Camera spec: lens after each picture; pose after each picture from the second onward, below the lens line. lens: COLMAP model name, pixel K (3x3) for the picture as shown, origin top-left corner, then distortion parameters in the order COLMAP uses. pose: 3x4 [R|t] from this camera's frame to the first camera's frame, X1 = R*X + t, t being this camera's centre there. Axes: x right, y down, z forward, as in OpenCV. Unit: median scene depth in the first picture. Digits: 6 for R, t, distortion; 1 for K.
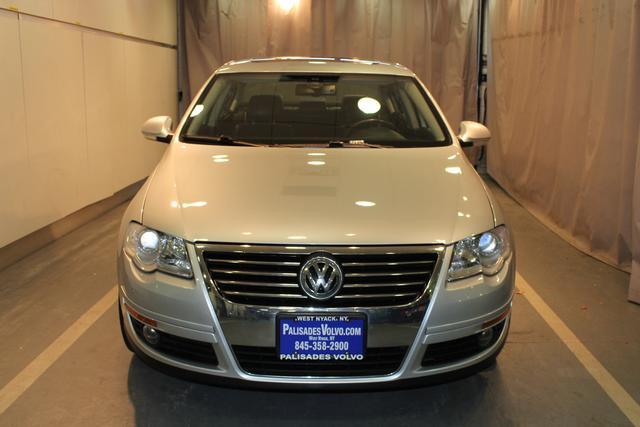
lens RADIAL K [[688.0, 0, 326.8], [0, 688.0, 235.5], [0, 0, 1]] dist [-0.060363, 0.000000]
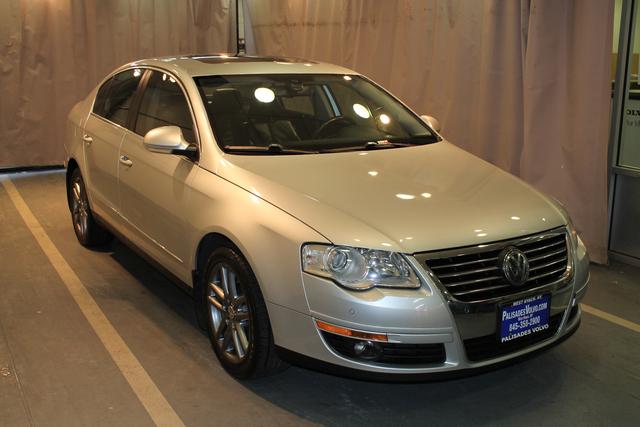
lens RADIAL K [[688.0, 0, 320.4], [0, 688.0, 214.5], [0, 0, 1]] dist [-0.060363, 0.000000]
pose [[0.856292, -0.122839, 0.501672, -0.599245], [0.116551, 0.992209, 0.044013, -0.080828], [-0.503170, 0.020782, 0.863938, 0.109019]]
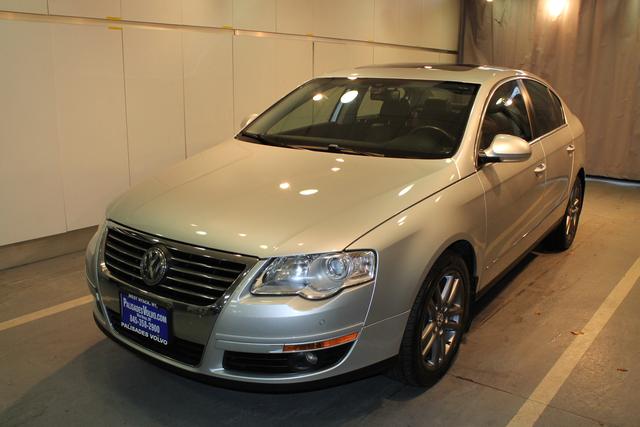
lens RADIAL K [[588.1, 0, 318.9], [0, 588.1, 213.6], [0, 0, 1]] dist [-0.085205, 0.000000]
pose [[0.800326, 0.137269, -0.583640, 0.532961], [-0.133445, 0.989804, 0.049807, -0.076904], [0.584526, 0.038022, 0.810484, 0.252396]]
